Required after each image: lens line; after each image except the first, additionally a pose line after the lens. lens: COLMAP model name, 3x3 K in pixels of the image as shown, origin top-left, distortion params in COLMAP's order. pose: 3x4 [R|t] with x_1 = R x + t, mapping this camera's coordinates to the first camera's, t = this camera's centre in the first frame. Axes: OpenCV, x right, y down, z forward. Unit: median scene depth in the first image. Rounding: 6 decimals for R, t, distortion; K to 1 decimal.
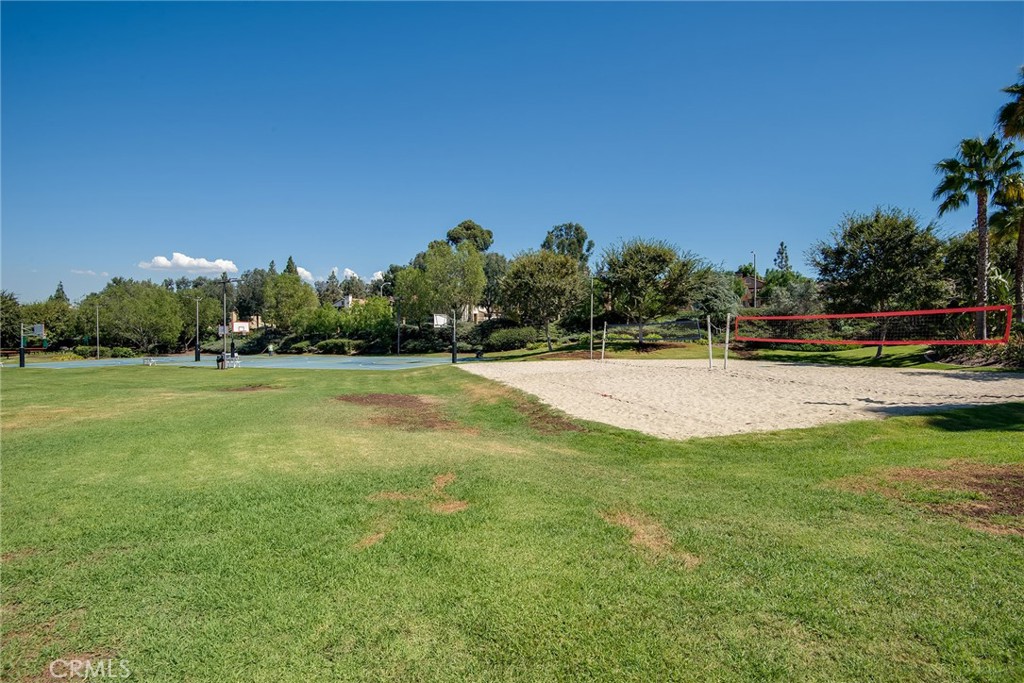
lens RADIAL K [[556.3, 0, 512.7], [0, 556.3, 341.7], [0, 0, 1]] dist [-0.003193, -0.000732]
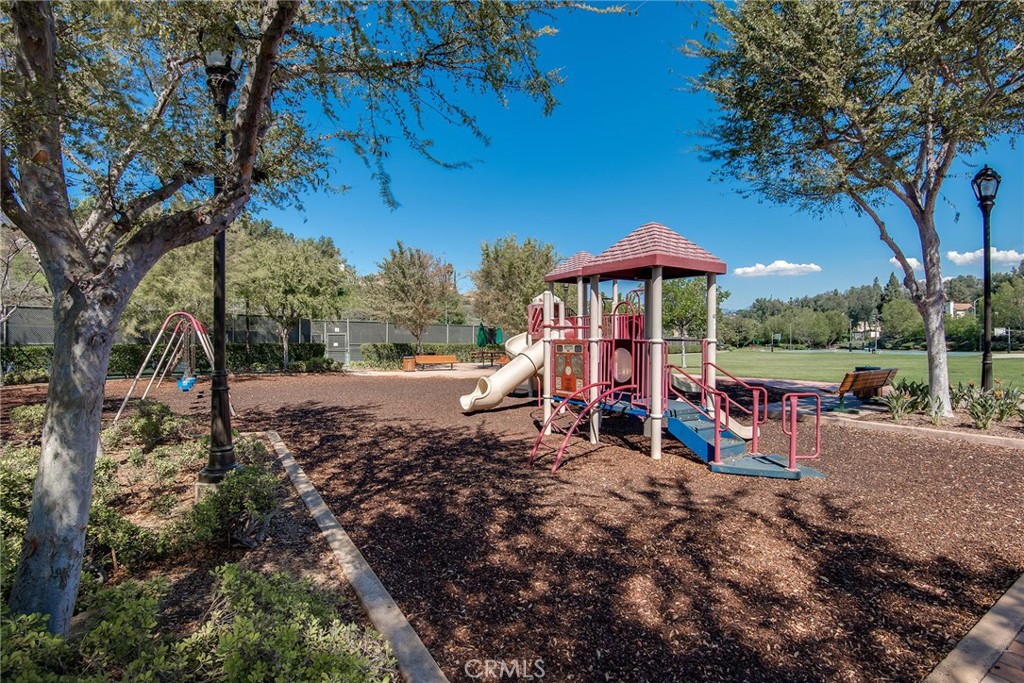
lens RADIAL K [[556.3, 0, 512.9], [0, 556.3, 340.6], [0, 0, 1]] dist [-0.003193, -0.000732]
pose [[0.570907, 0.004828, -0.821001, 0.272974], [-0.004348, 0.999986, 0.002856, -0.004591], [0.821003, 0.001939, 0.570920, -0.819598]]
